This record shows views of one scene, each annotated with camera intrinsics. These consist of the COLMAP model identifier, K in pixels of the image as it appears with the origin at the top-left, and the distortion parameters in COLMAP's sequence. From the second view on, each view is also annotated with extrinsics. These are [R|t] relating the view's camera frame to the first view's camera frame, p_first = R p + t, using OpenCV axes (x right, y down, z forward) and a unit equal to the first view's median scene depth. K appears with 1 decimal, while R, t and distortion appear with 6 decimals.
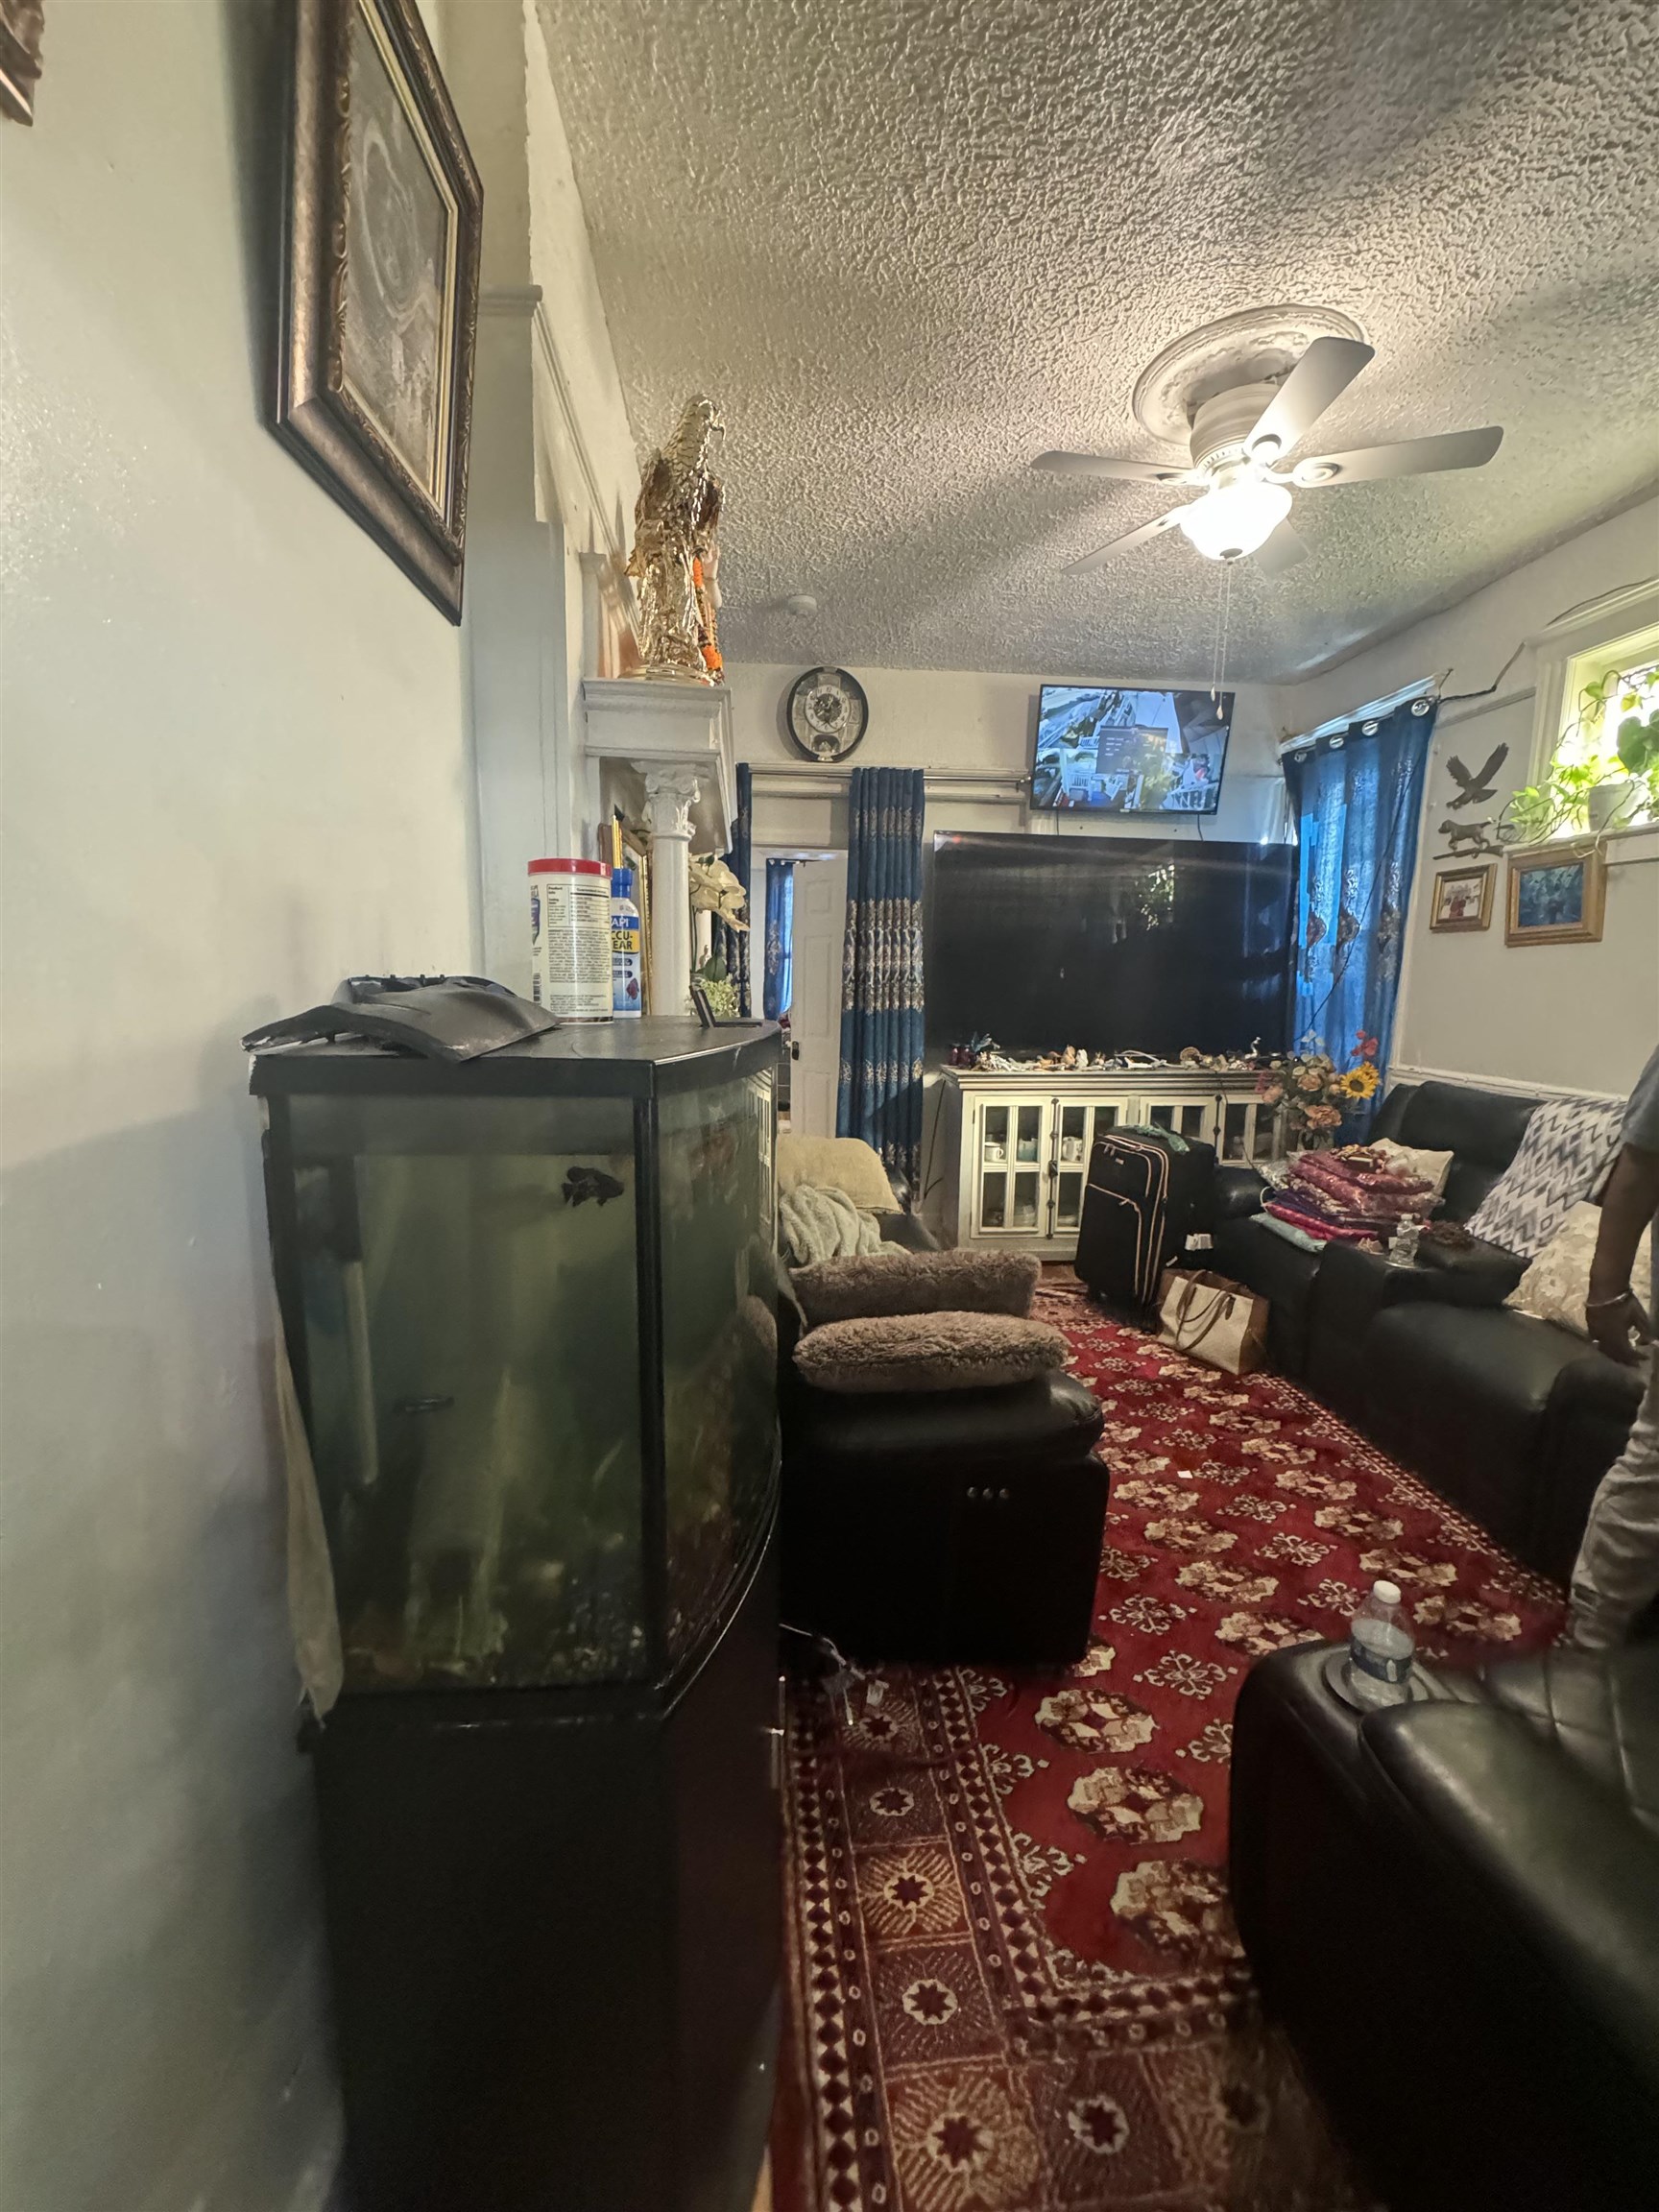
lens RADIAL K [[875.9, 0, 829.5], [0, 875.9, 1102.7], [0, 0, 1]] dist [-0.003169, 0.000577]
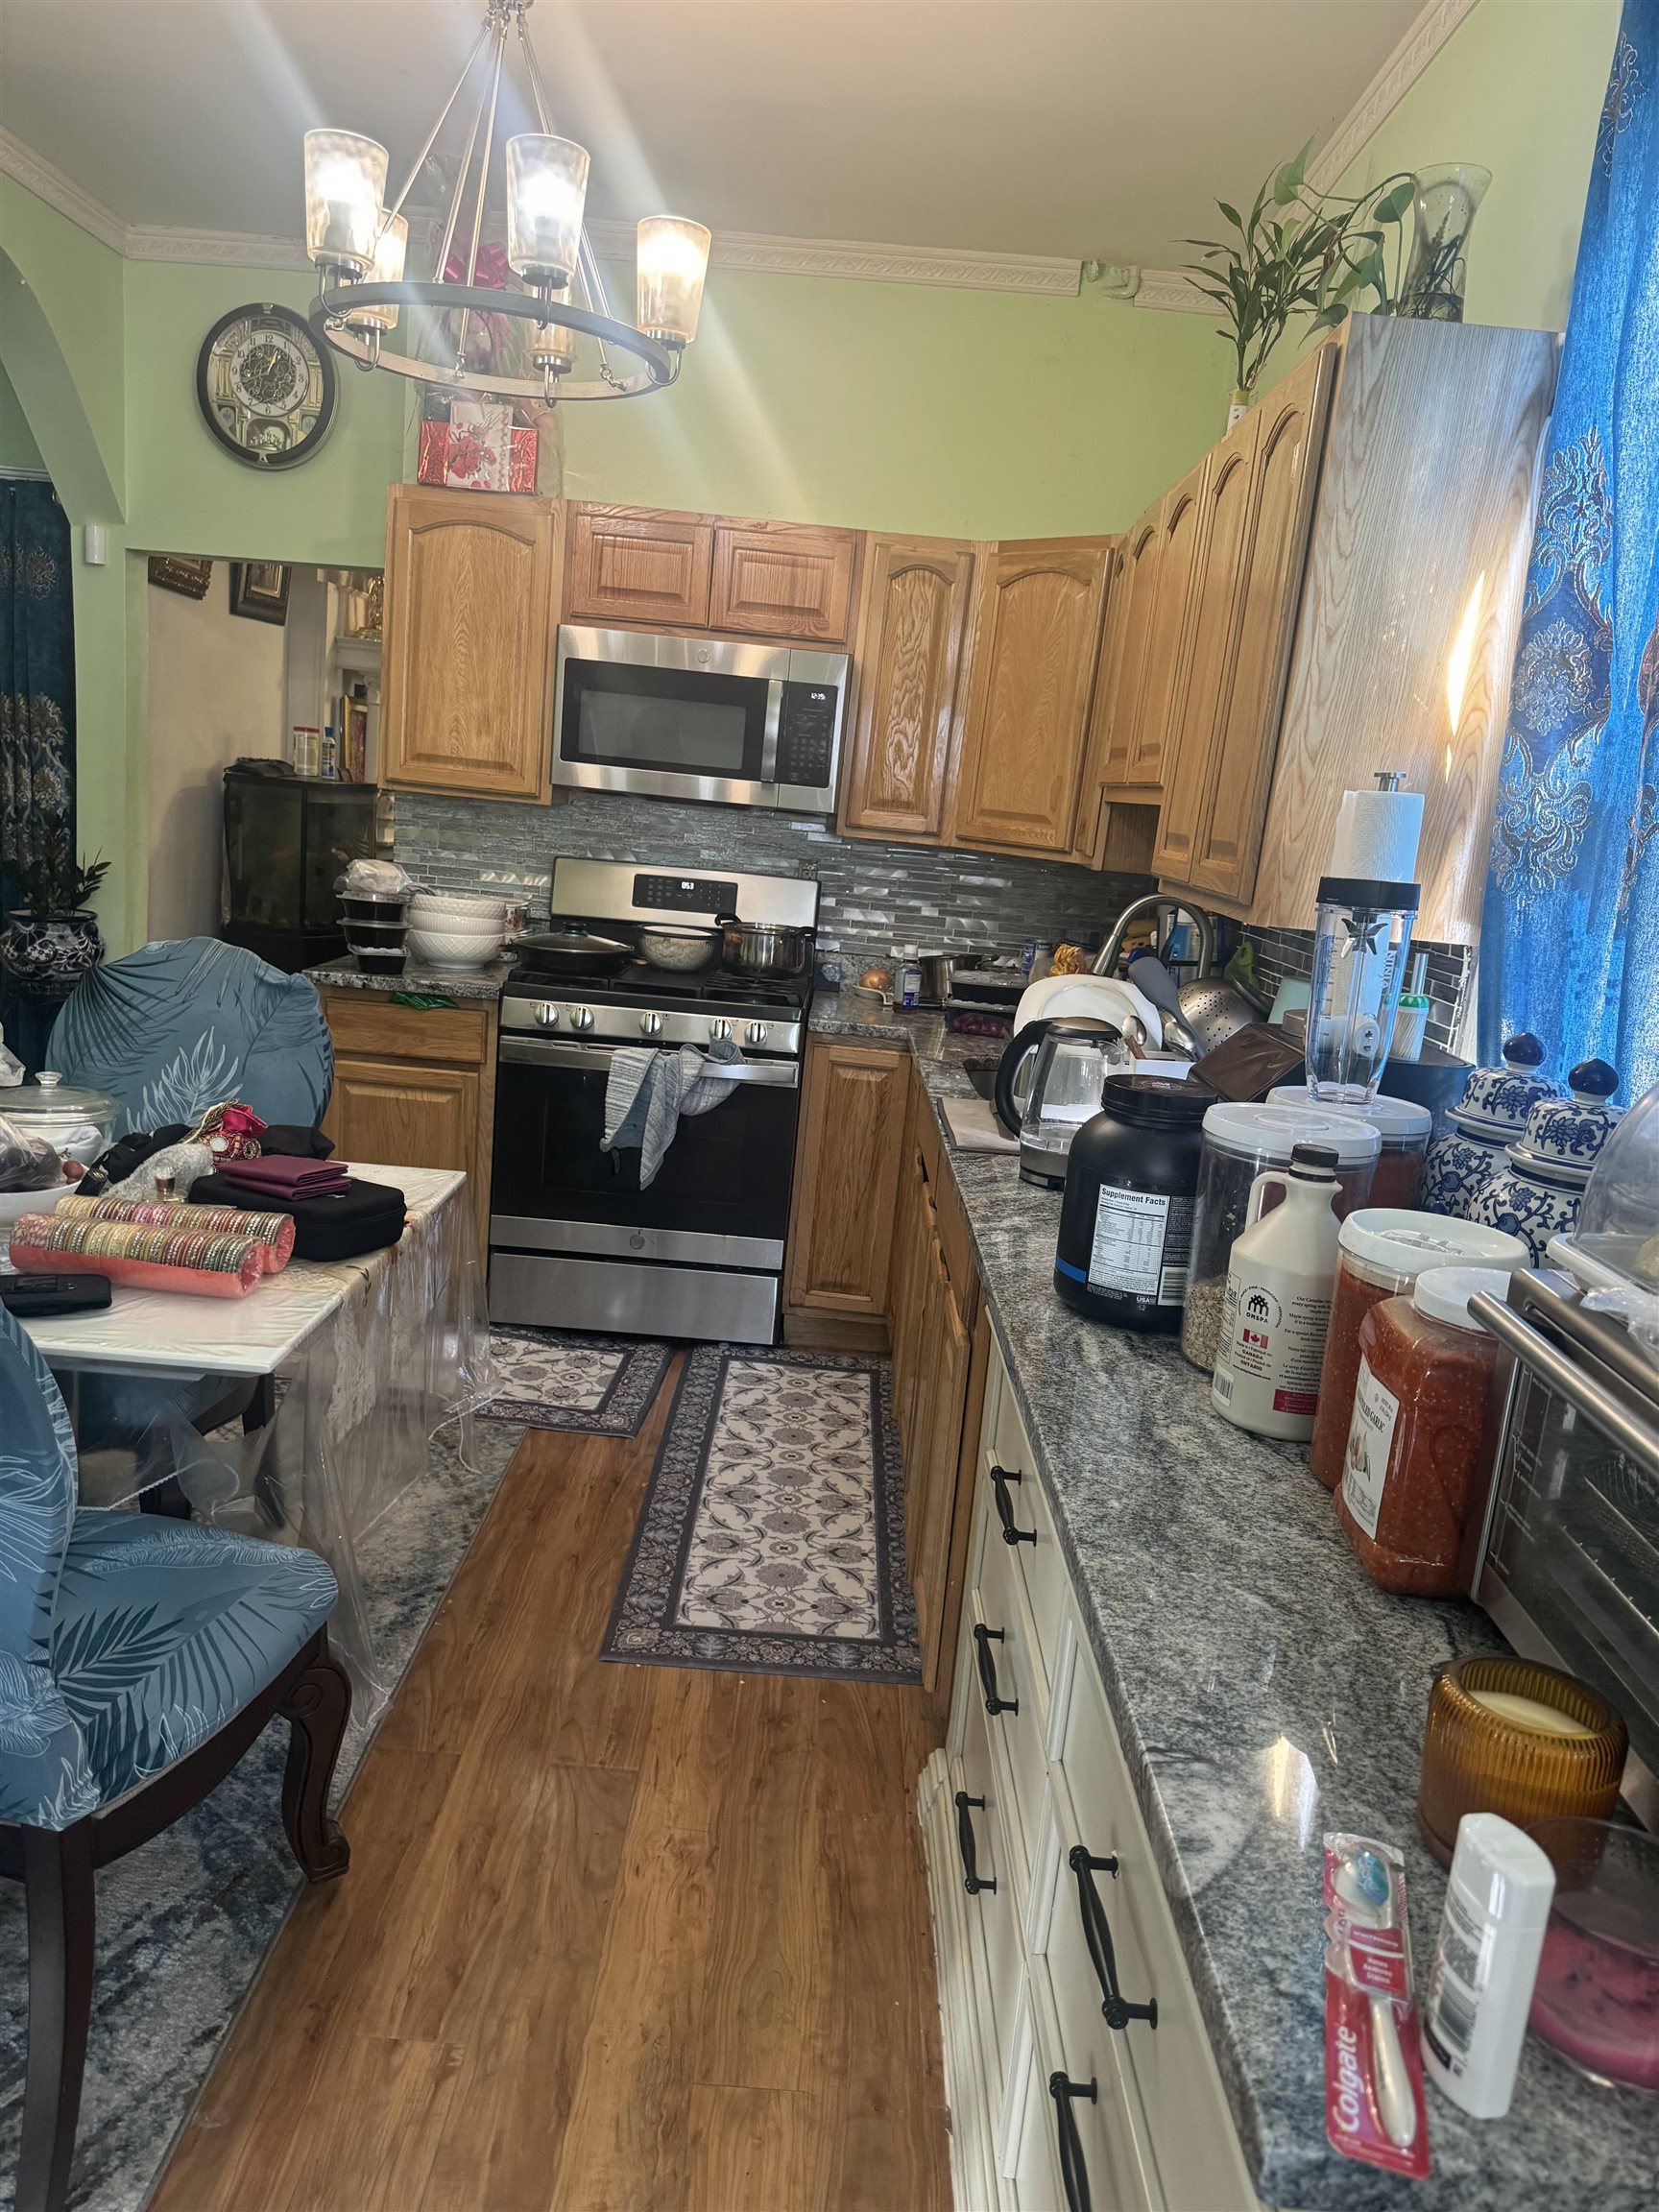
lens RADIAL K [[1546.1, 0, 832.0], [0, 1546.1, 1103.4], [0, 0, 1]] dist [0.000663, 0.000110]
pose [[0.992491, 0.089066, -0.083833, 2.023444], [-0.084954, 0.995058, 0.051407, 0.591194], [0.087998, -0.043899, 0.995153, -4.149189]]
